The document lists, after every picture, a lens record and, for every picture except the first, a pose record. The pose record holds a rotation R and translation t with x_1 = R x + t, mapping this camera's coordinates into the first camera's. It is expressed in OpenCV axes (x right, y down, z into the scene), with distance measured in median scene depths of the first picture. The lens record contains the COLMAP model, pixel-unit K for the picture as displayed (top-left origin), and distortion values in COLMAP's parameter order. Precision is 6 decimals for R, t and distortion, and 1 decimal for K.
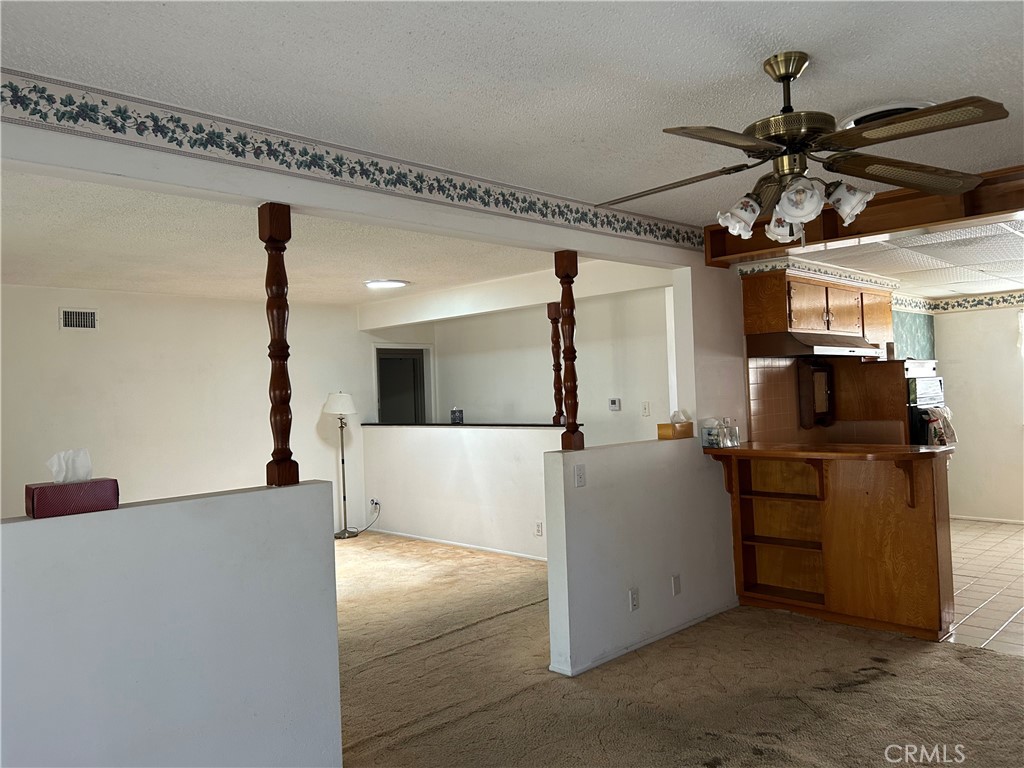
lens RADIAL K [[782.7, 0, 512.7], [0, 782.7, 378.8], [0, 0, 1]] dist [0.072884, -0.071539]
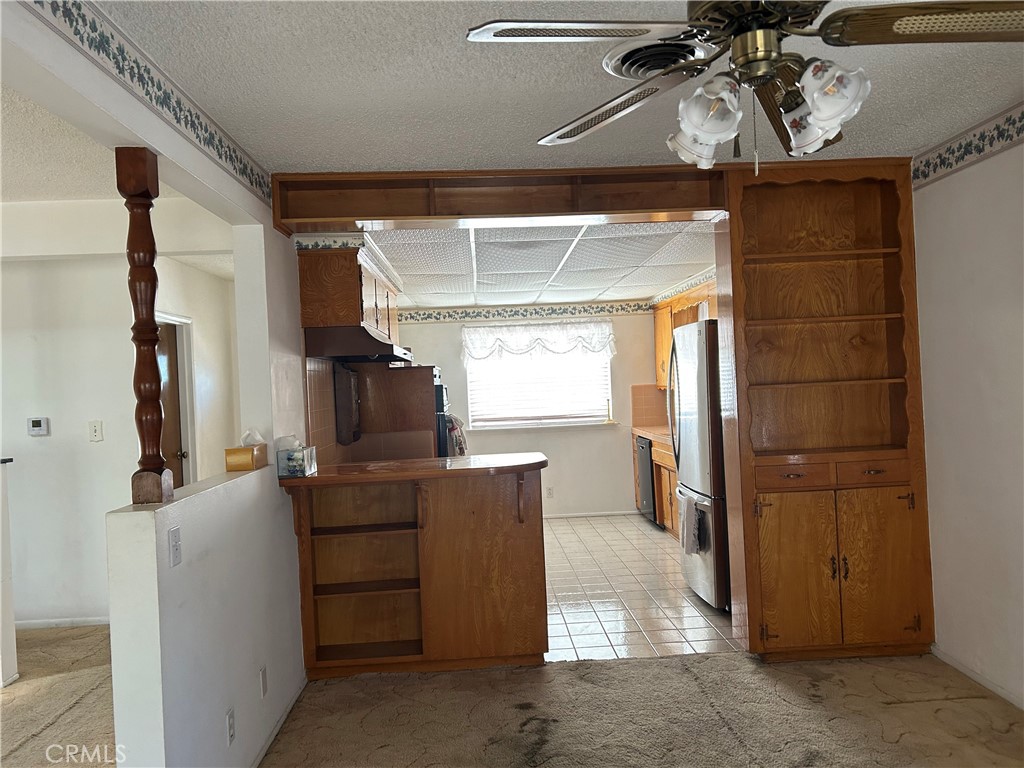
lens RADIAL K [[776.9, 0, 527.5], [0, 776.9, 387.2], [0, 0, 1]] dist [0.077435, -0.128980]
pose [[0.666430, 0.001455, 0.745566, -0.135843], [0.007910, 0.999928, -0.009022, 0.012086], [-0.745525, 0.011910, 0.666371, 0.338243]]
